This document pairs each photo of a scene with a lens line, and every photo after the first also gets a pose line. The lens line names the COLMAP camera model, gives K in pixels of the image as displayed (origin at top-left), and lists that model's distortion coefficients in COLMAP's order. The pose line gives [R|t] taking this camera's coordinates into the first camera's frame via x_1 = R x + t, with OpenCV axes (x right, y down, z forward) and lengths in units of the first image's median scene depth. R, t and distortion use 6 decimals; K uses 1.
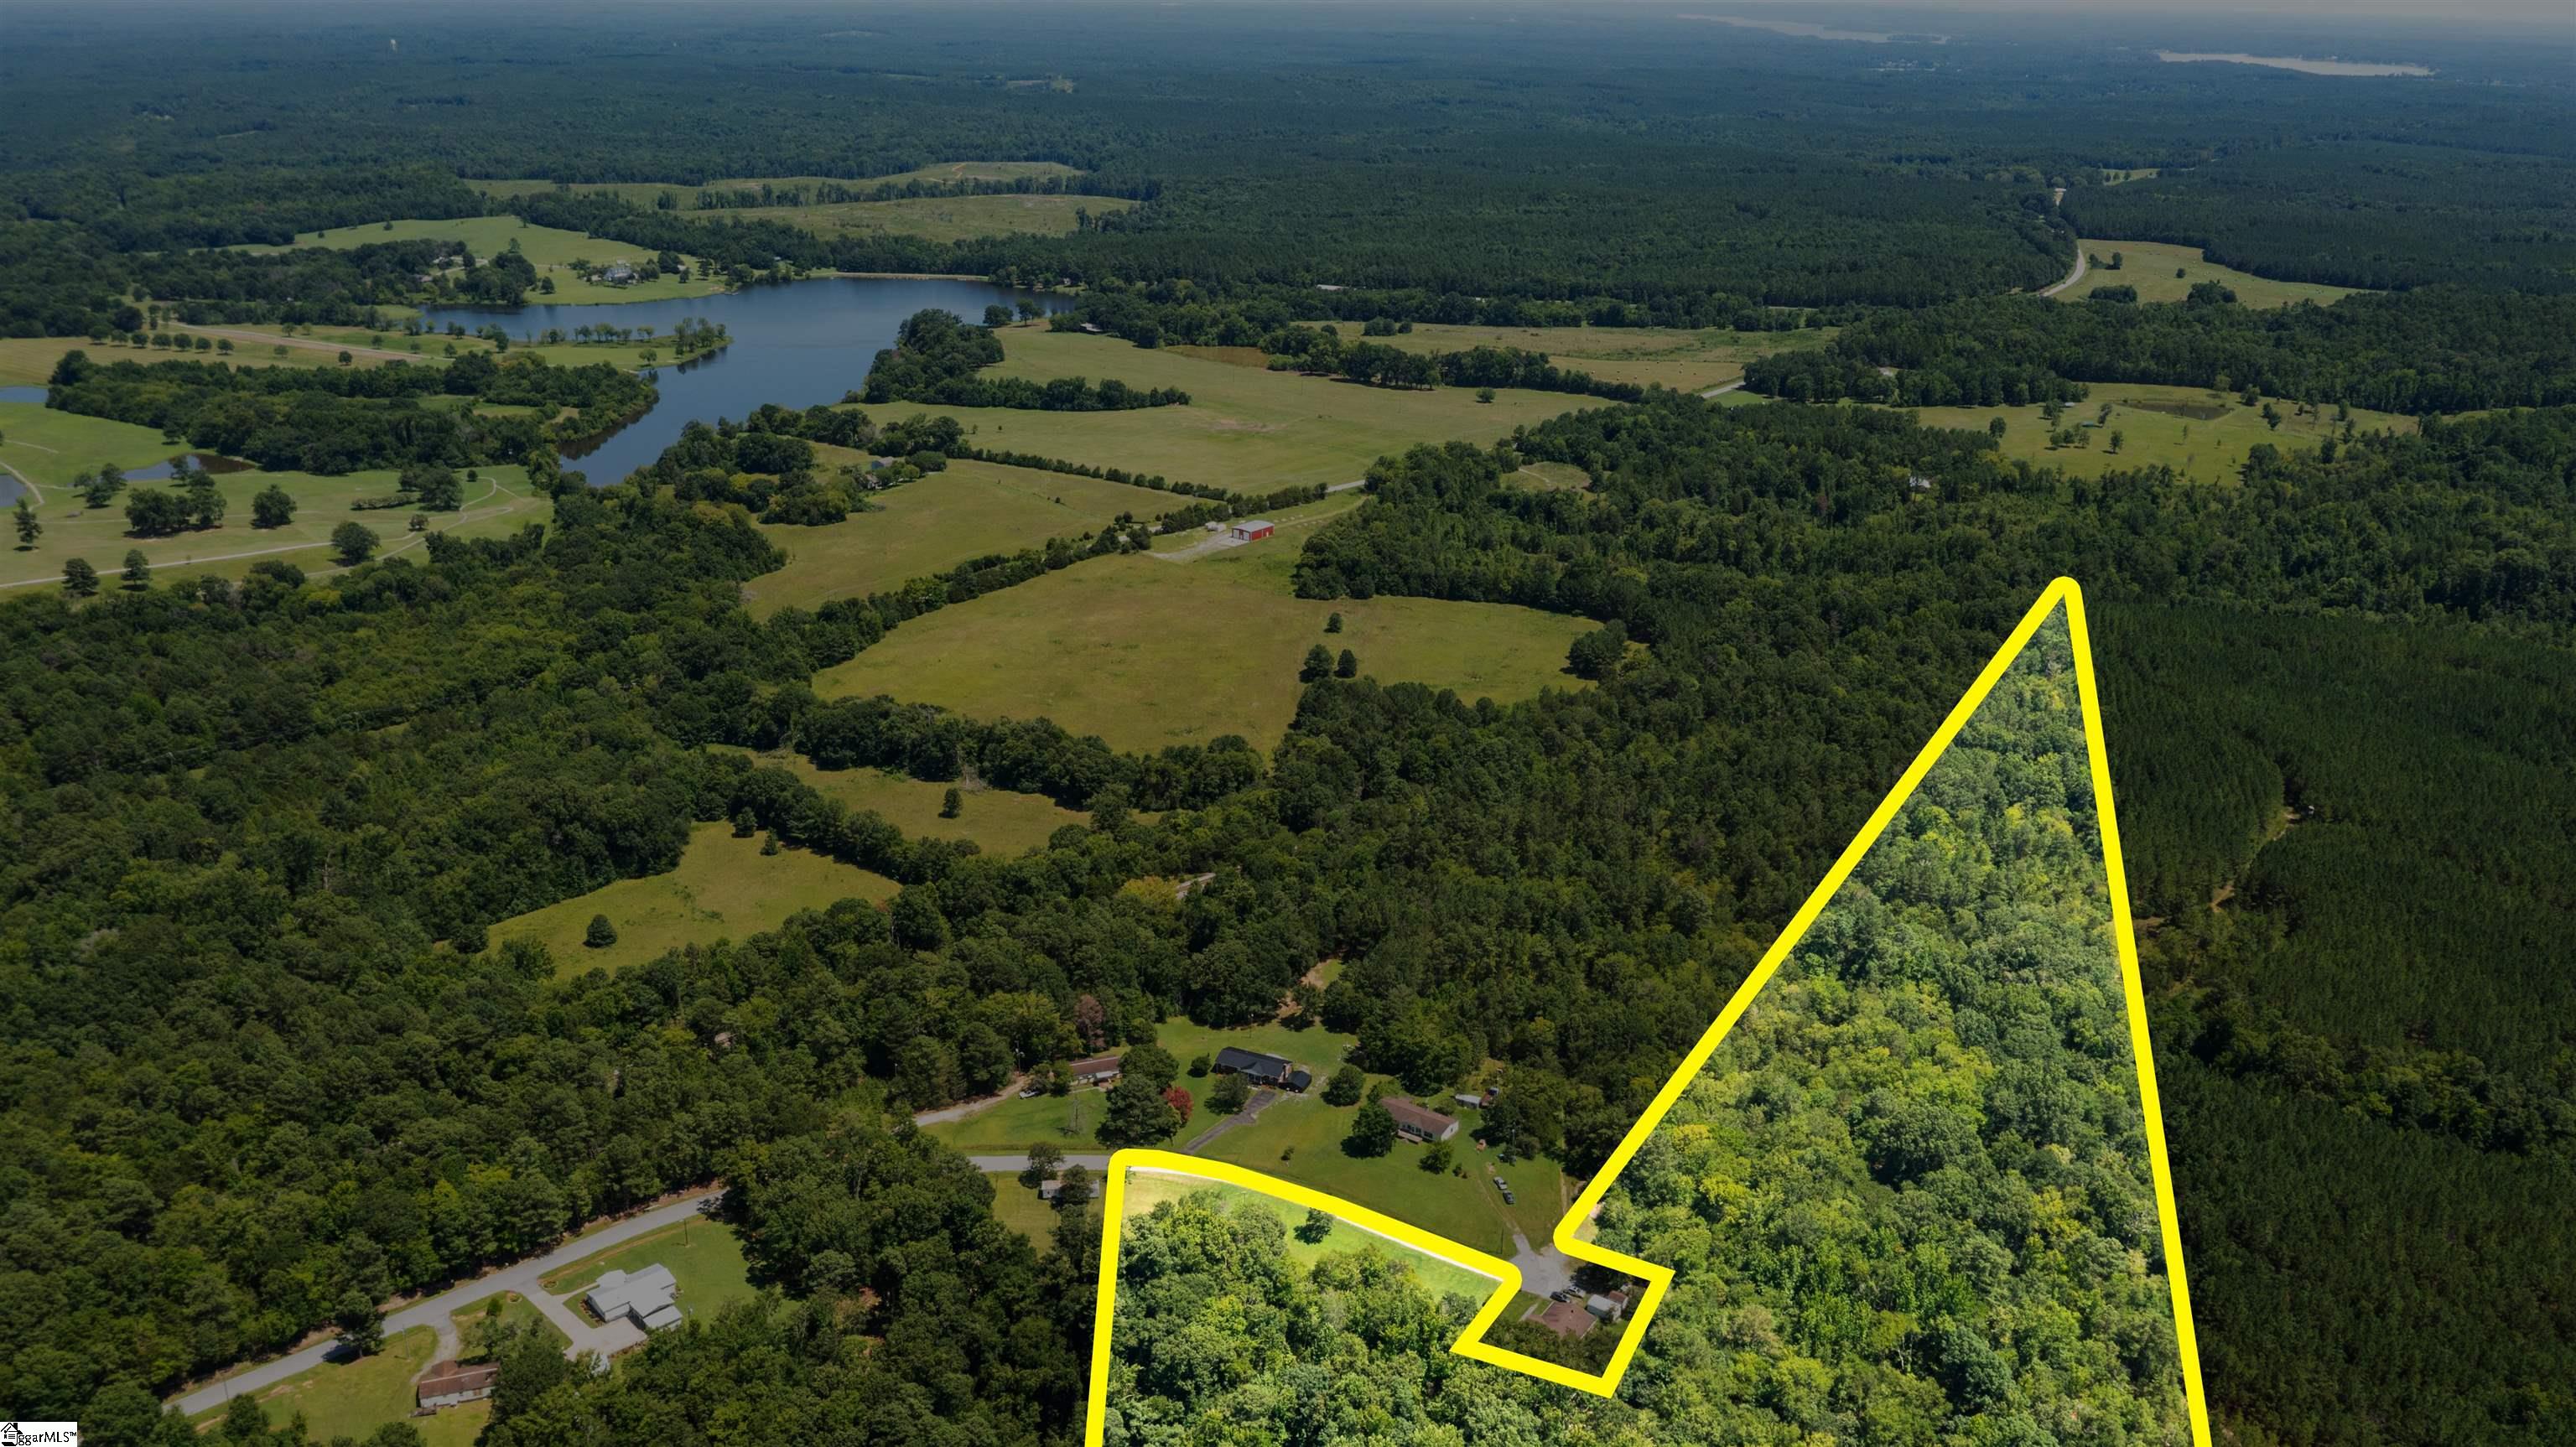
lens RADIAL K [[2056.0, 0, 1287.4], [0, 2056.0, 730.0], [0, 0, 1]] dist [-0.017198, 0.005233]
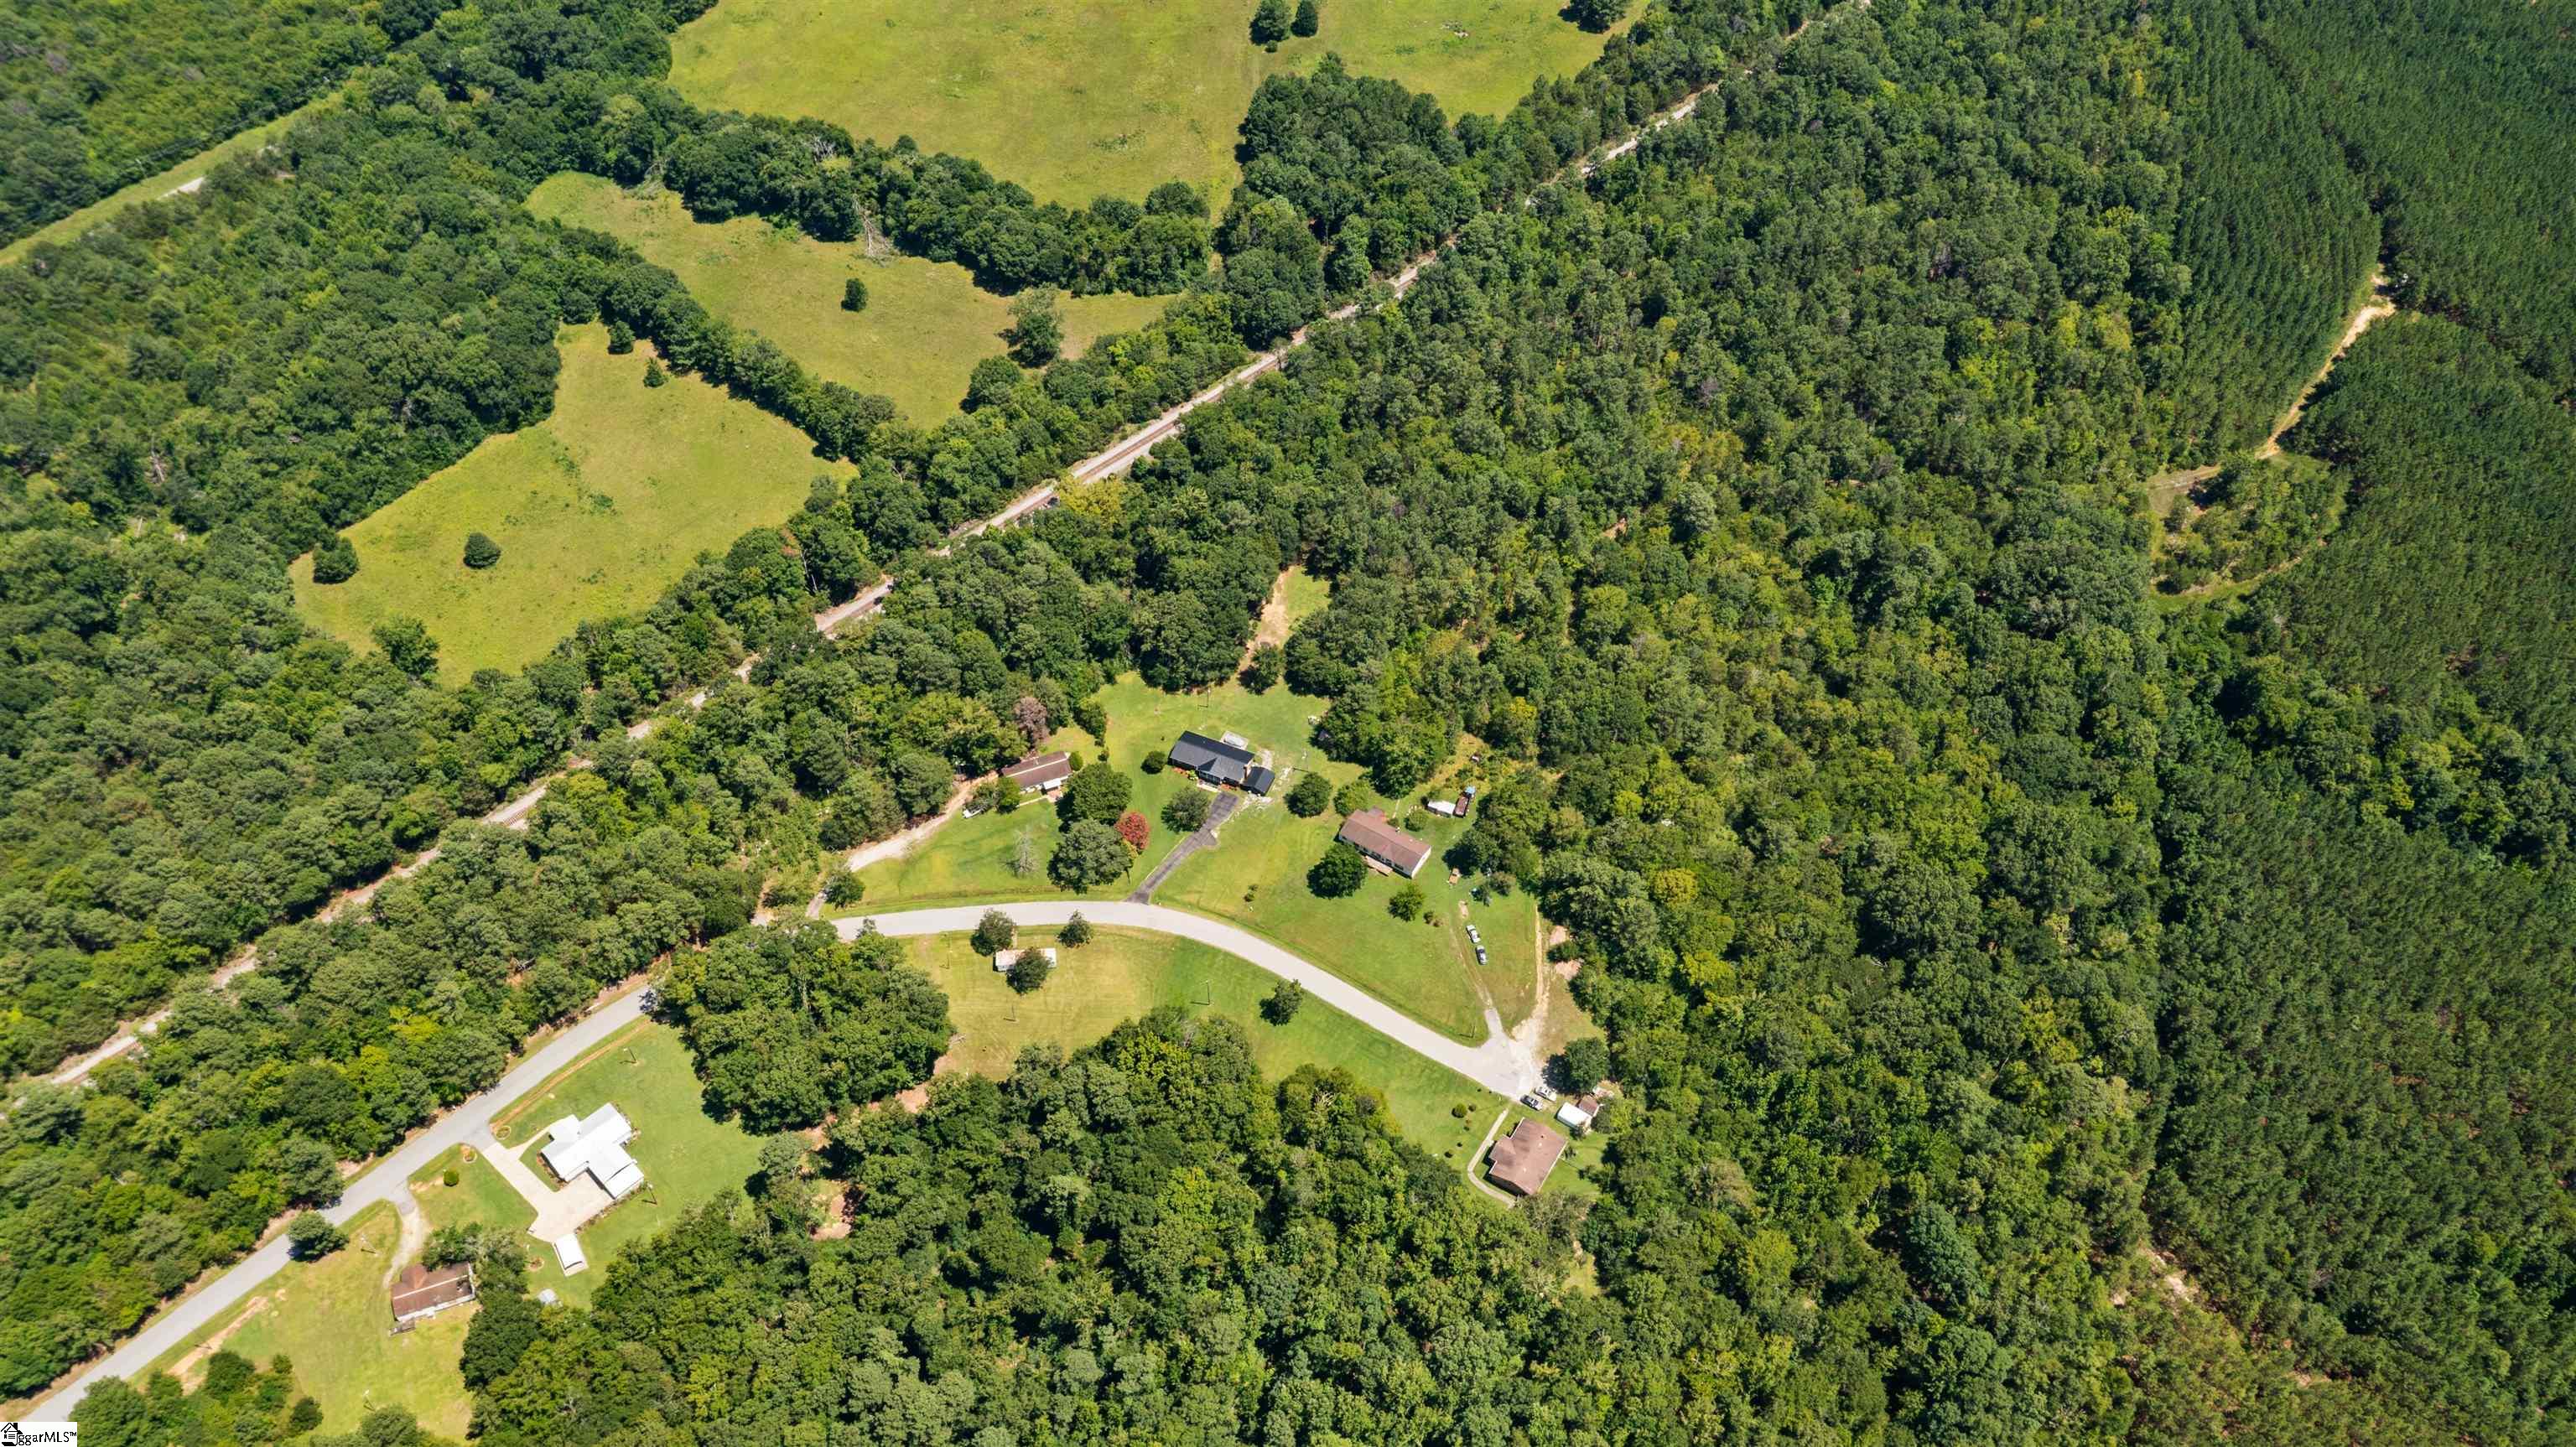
lens RADIAL K [[2056.0, 0, 1283.7], [0, 2056.0, 721.0], [0, 0, 1]] dist [-0.017198, 0.005233]
pose [[0.999693, -0.022216, 0.010962, 0.006087], [0.013628, 0.862691, 0.505547, -0.317906], [-0.020688, -0.505243, 0.862729, 0.200367]]
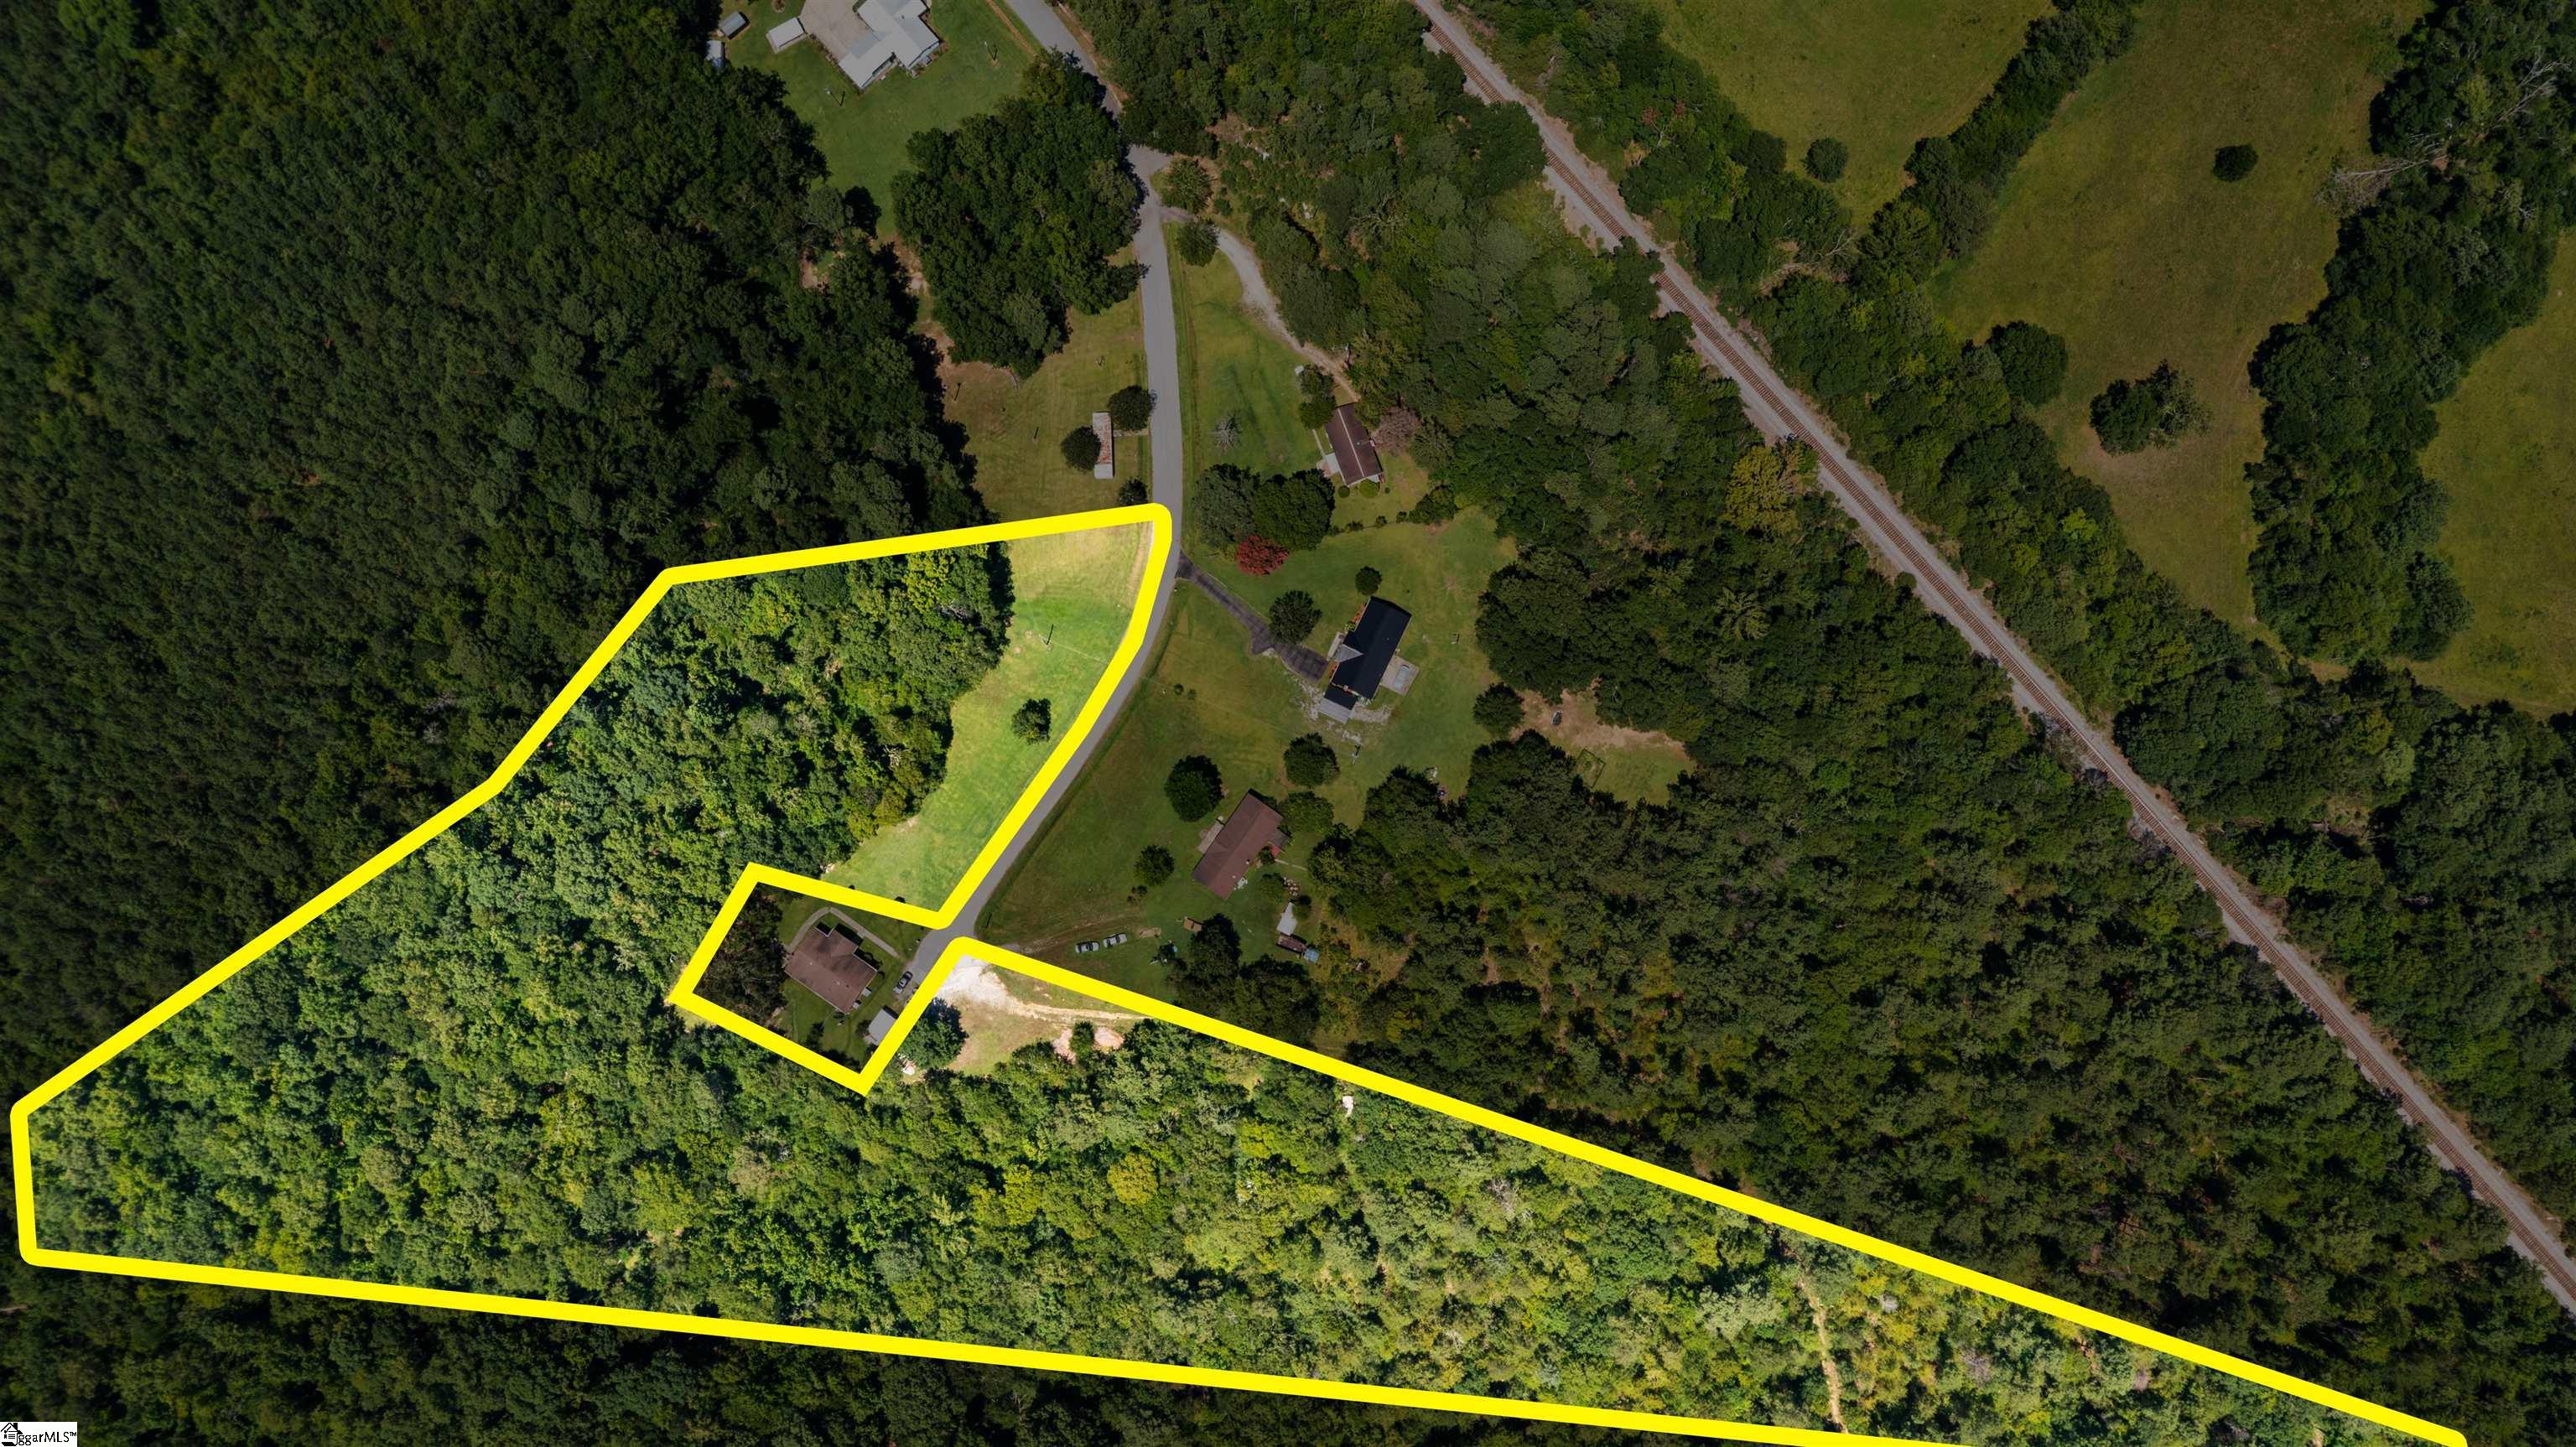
lens RADIAL K [[2056.0, 0, 1285.0], [0, 2056.0, 719.1], [0, 0, 1]] dist [-0.017198, 0.005233]
pose [[-0.015579, 0.990658, -0.135478, 0.114371], [-0.333332, 0.122598, 0.934805, -0.542932], [0.942681, 0.059722, 0.328308, 0.705307]]
